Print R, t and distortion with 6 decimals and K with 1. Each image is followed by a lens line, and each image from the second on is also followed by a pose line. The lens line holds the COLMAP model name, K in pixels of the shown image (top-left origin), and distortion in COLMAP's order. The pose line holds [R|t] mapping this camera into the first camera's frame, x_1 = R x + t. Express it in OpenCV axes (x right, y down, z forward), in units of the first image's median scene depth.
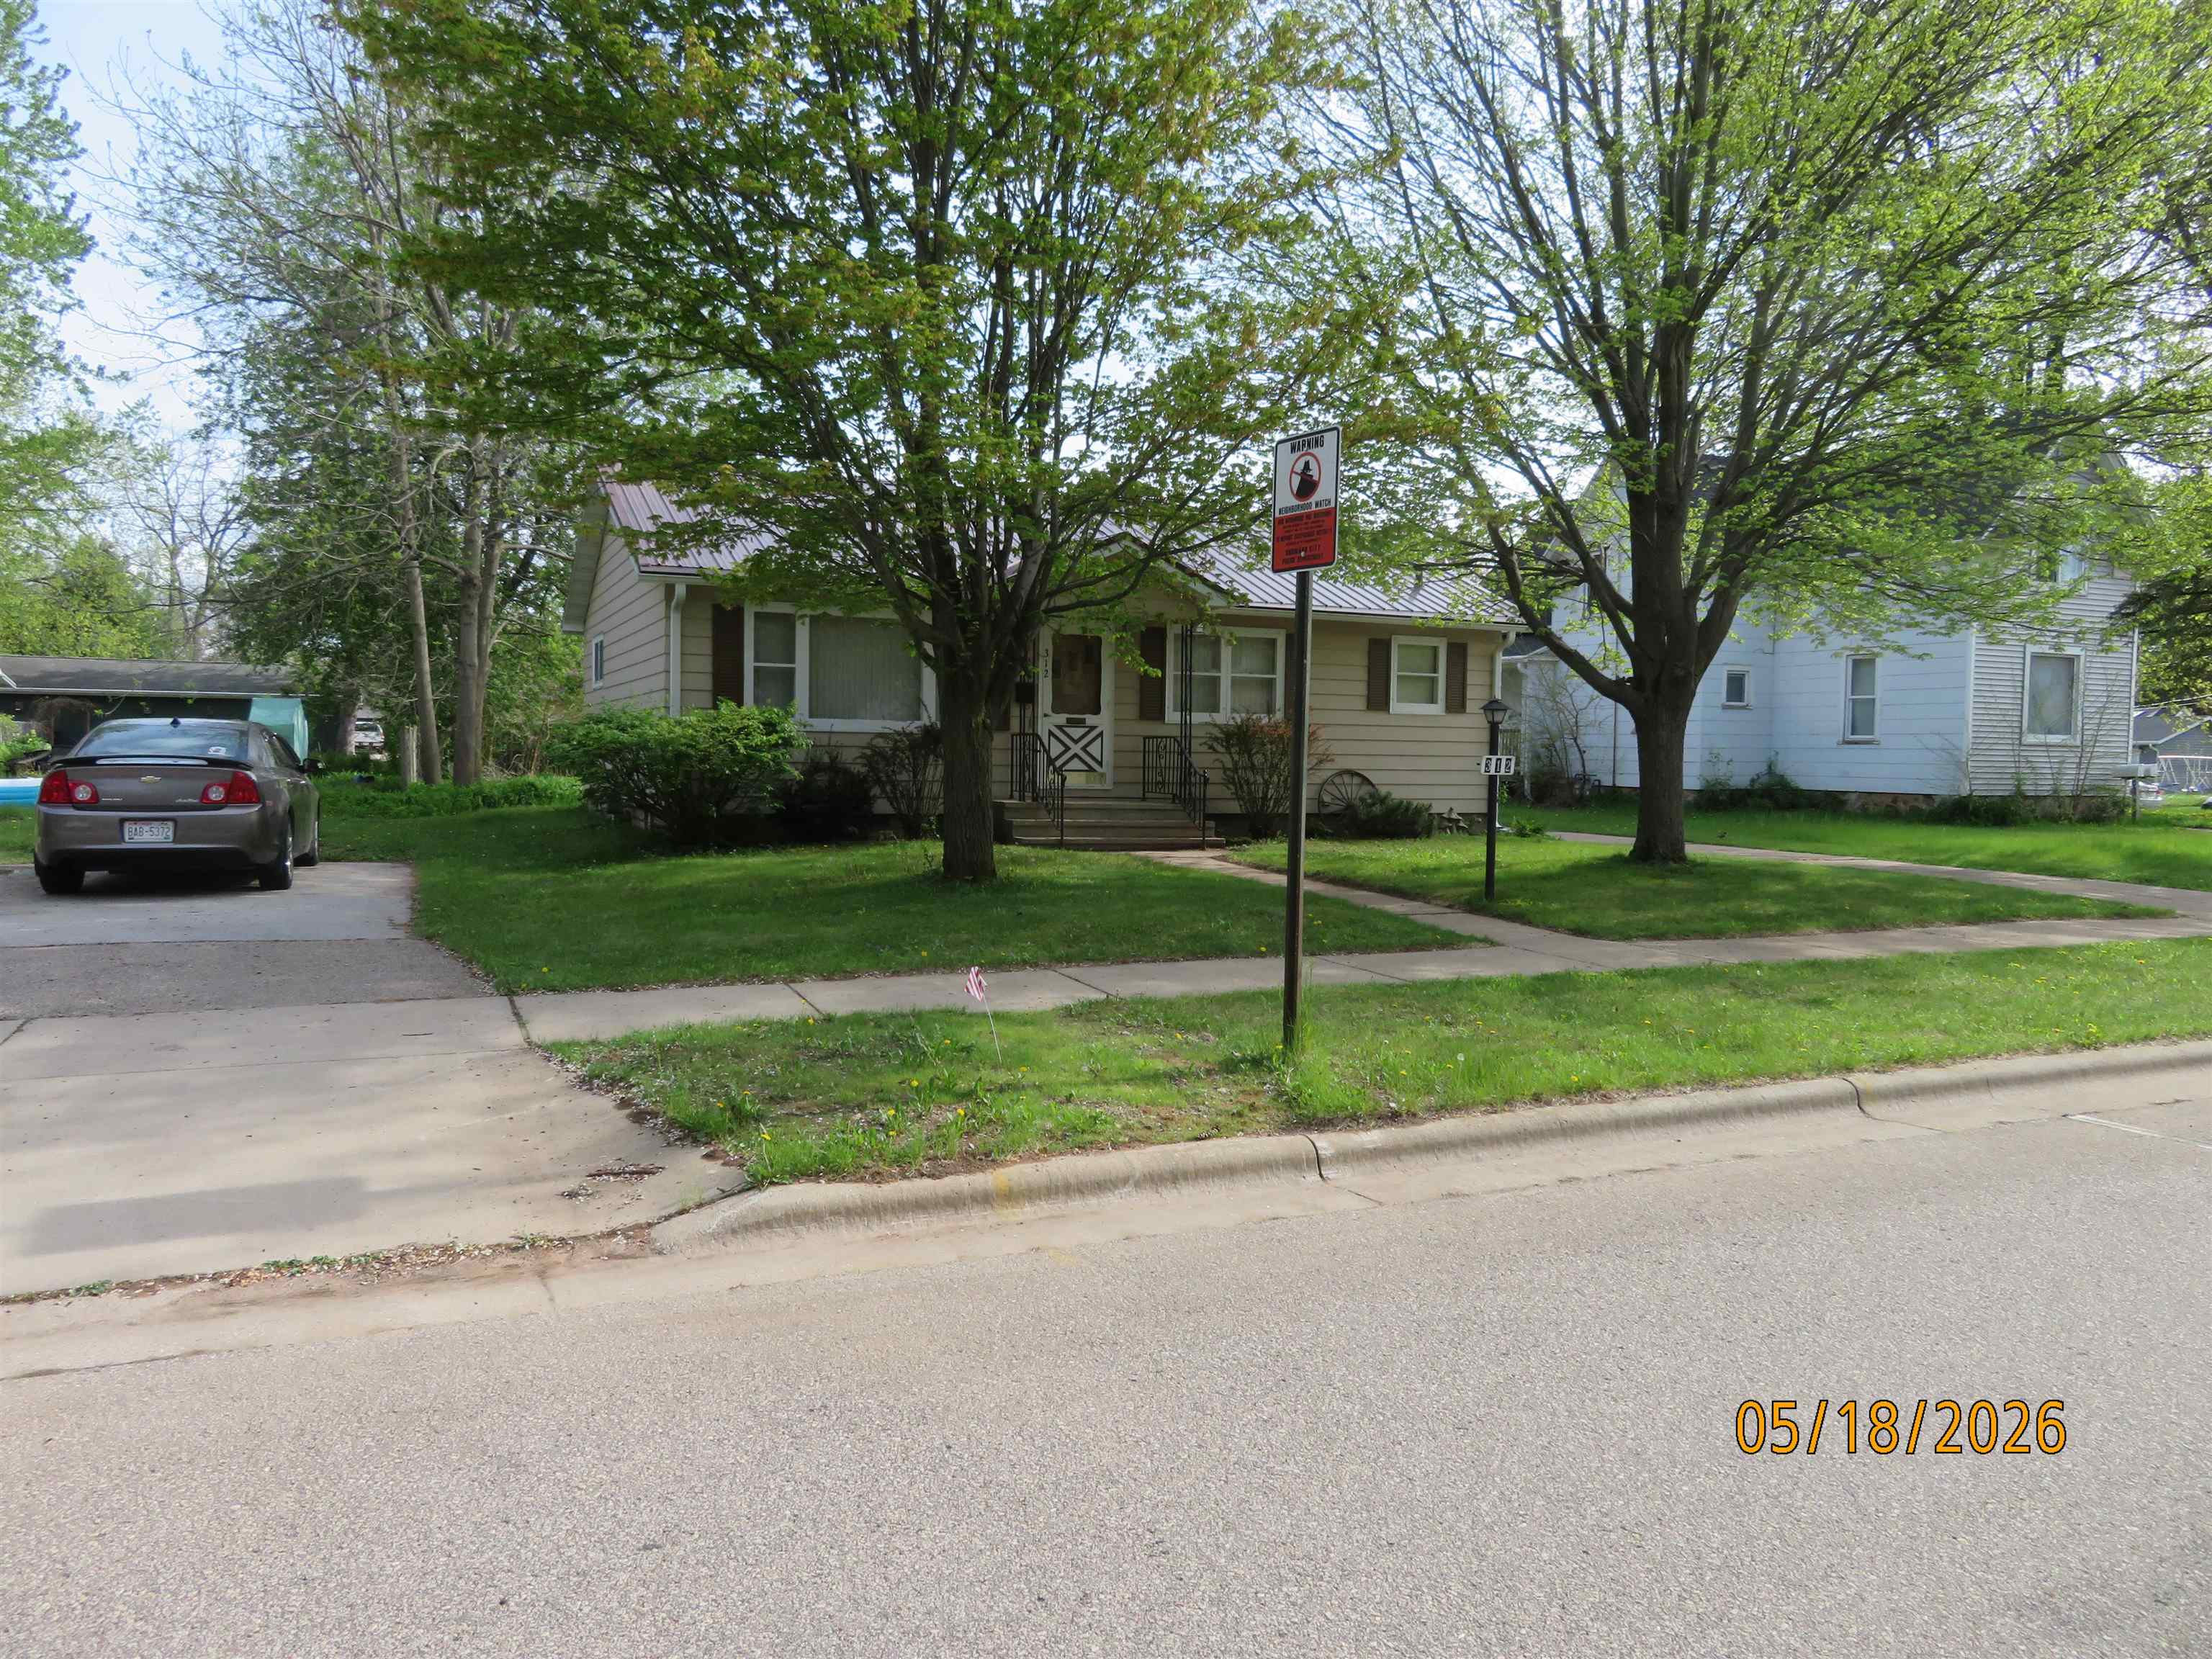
lens RADIAL K [[1577.3, 0, 1110.0], [0, 1577.3, 830.2], [0, 0, 1]] dist [-0.013093, 0.005944]
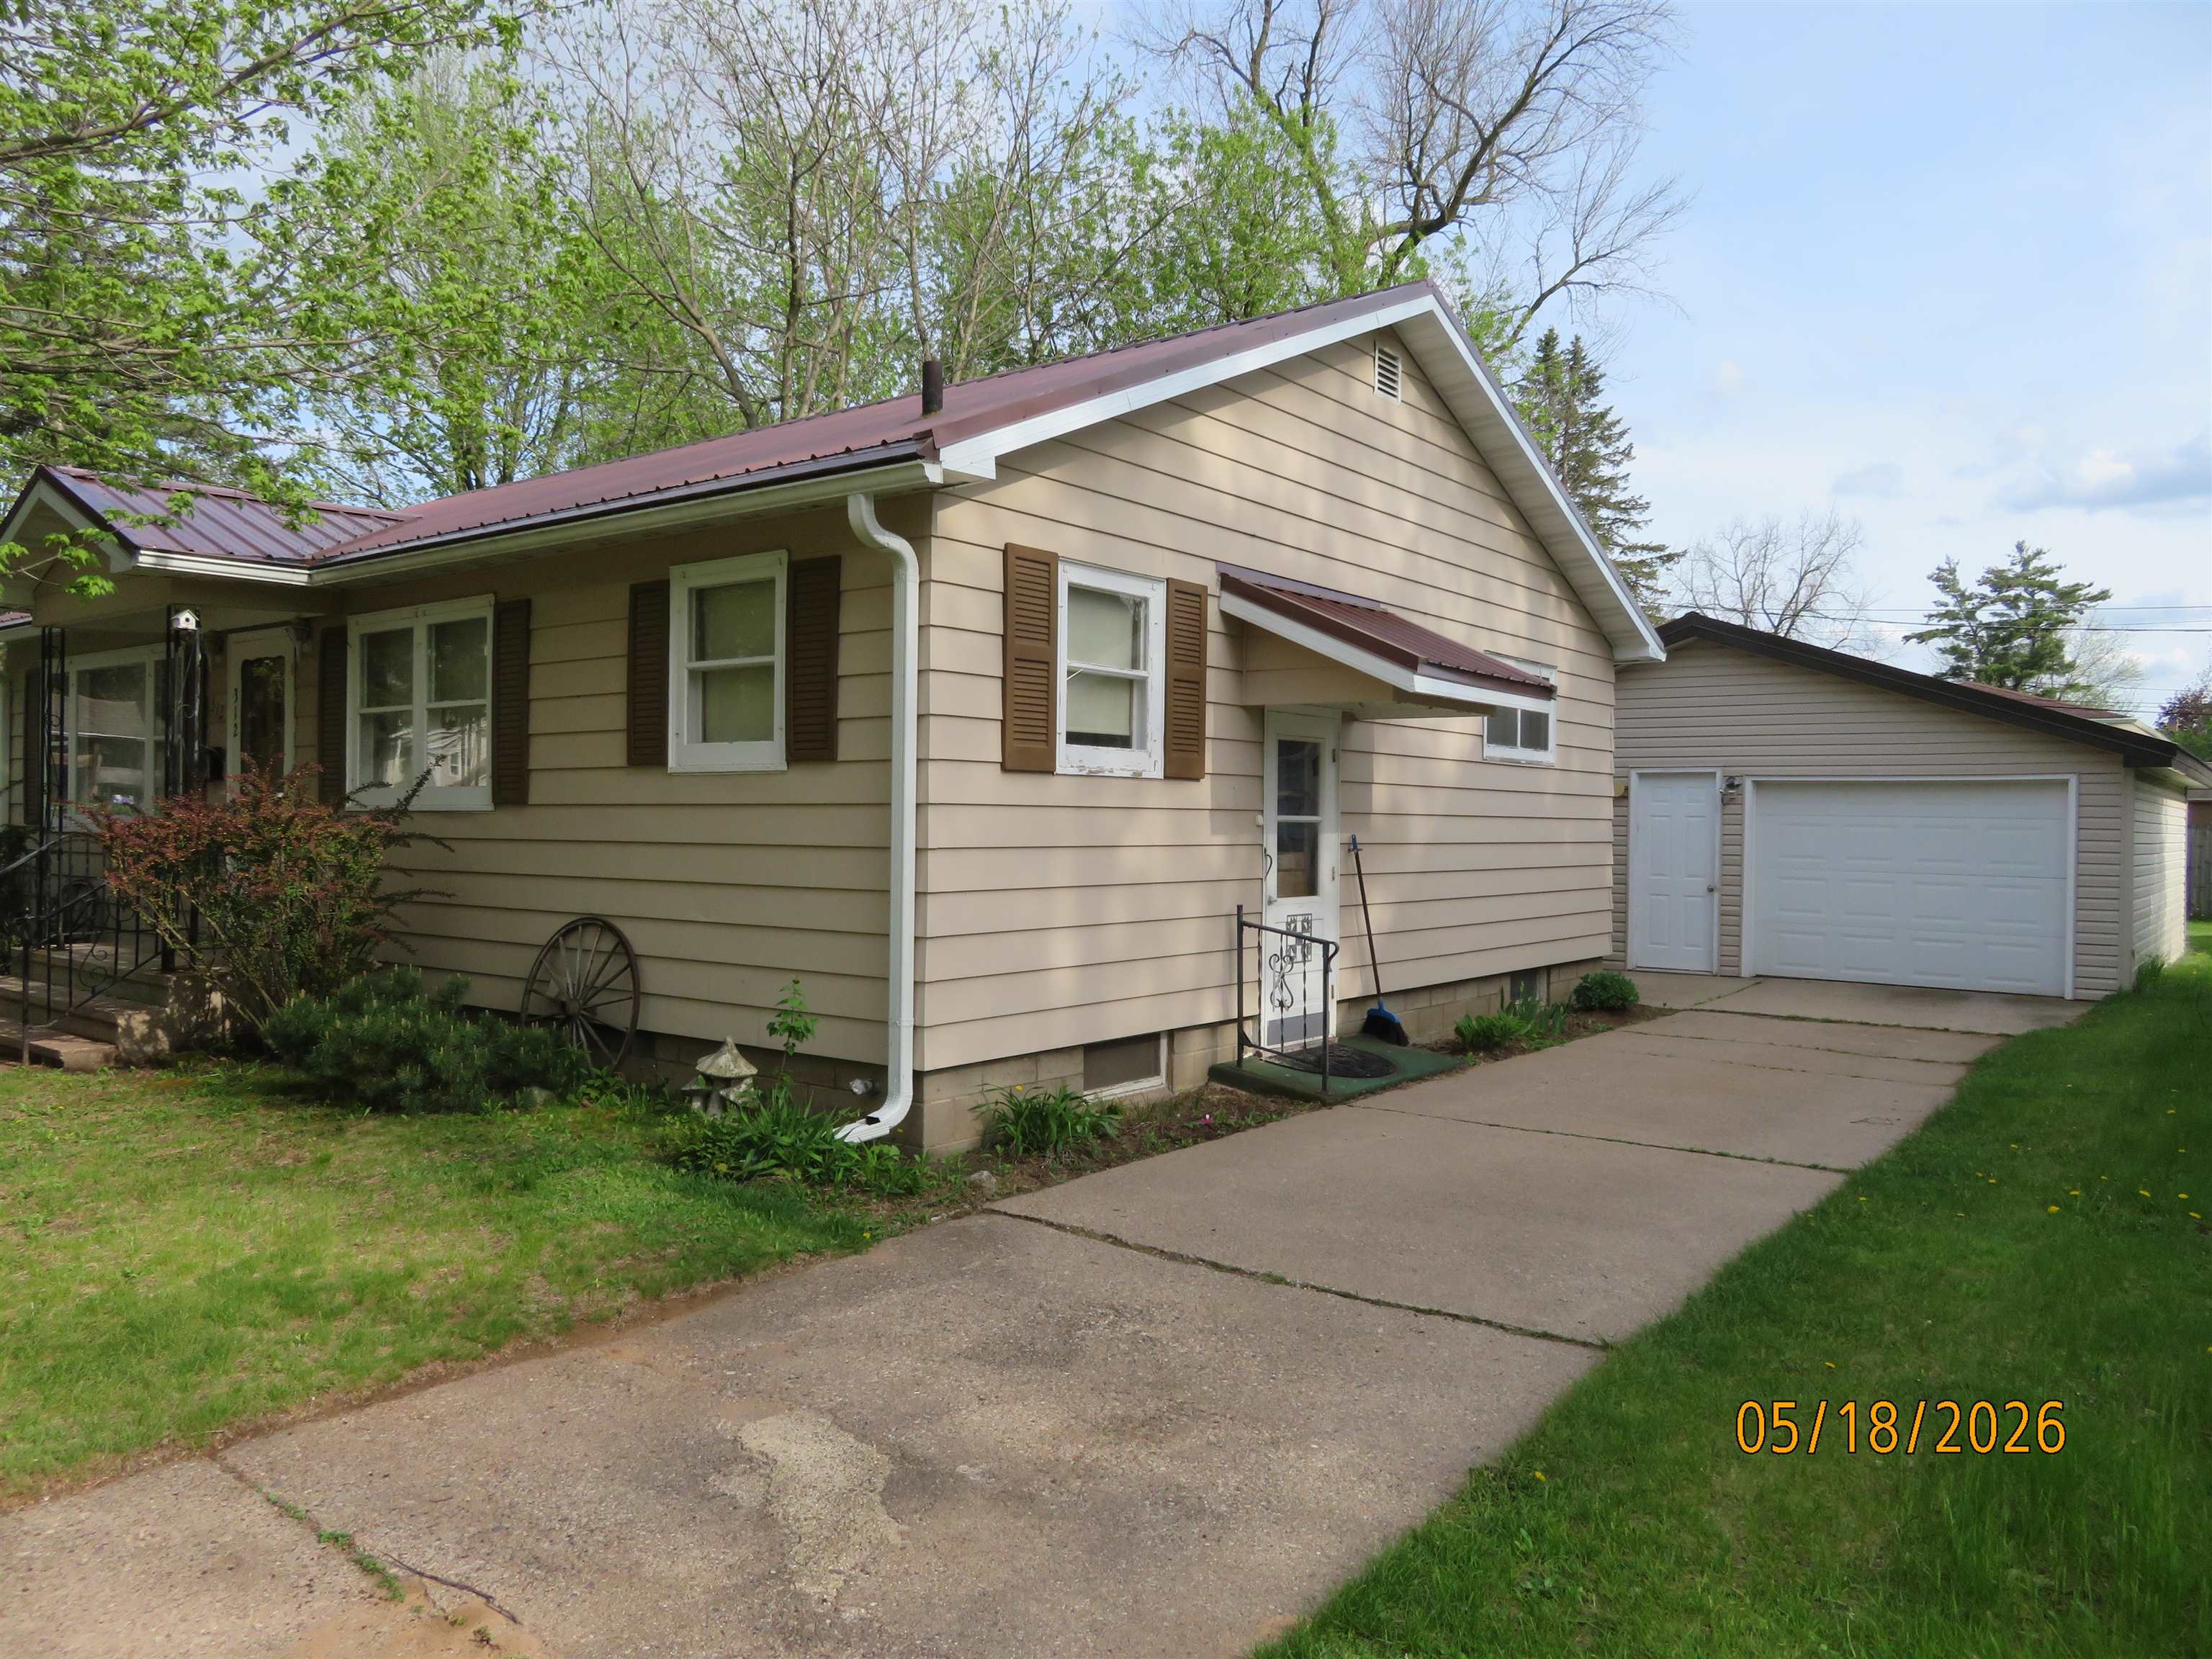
lens RADIAL K [[1577.3, 0, 1098.8], [0, 1577.3, 825.1], [0, 0, 1]] dist [-0.013093, 0.005944]
pose [[0.477797, -0.008832, -0.878426, 0.628490], [-0.044256, 0.998438, -0.034110, -0.059535], [0.877355, 0.055173, 0.476660, 1.020025]]
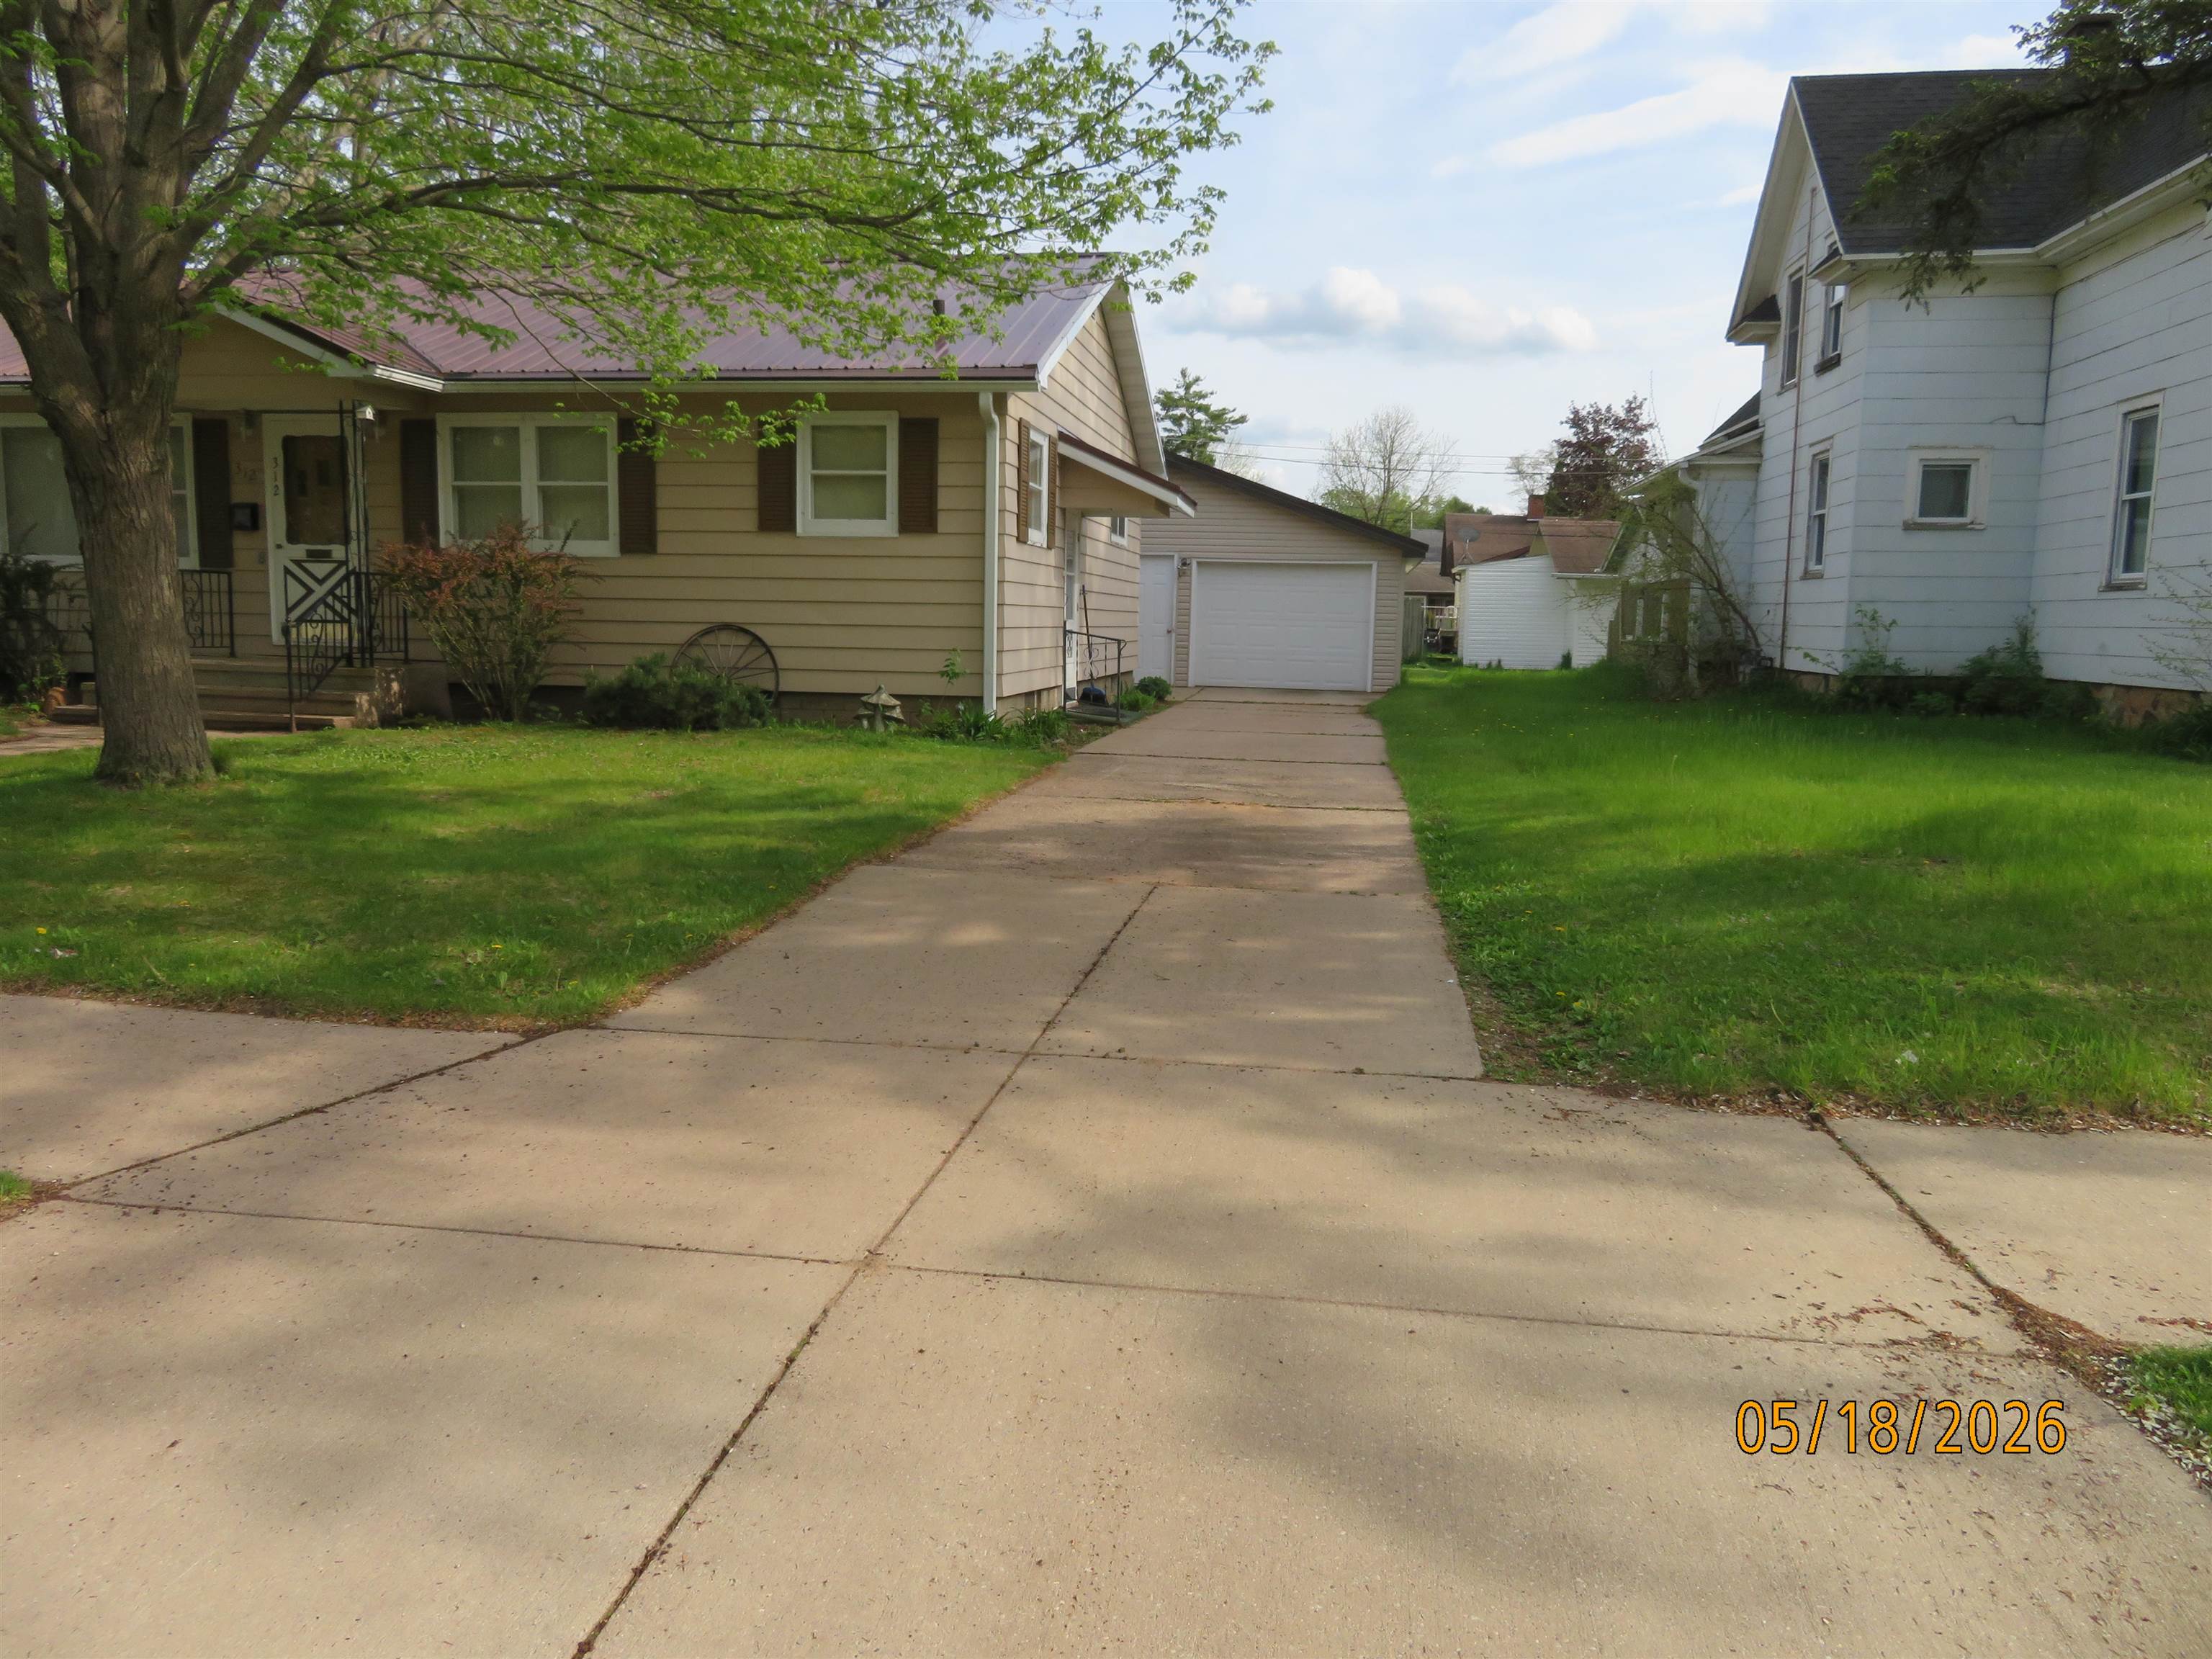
lens RADIAL K [[1577.3, 0, 1106.7], [0, 1577.3, 820.1], [0, 0, 1]] dist [-0.013093, 0.005944]
pose [[0.841886, 0.069545, -0.535155, 0.709931], [-0.032096, 0.996359, 0.078987, -0.015391], [0.538700, -0.049321, 0.841053, 0.587068]]
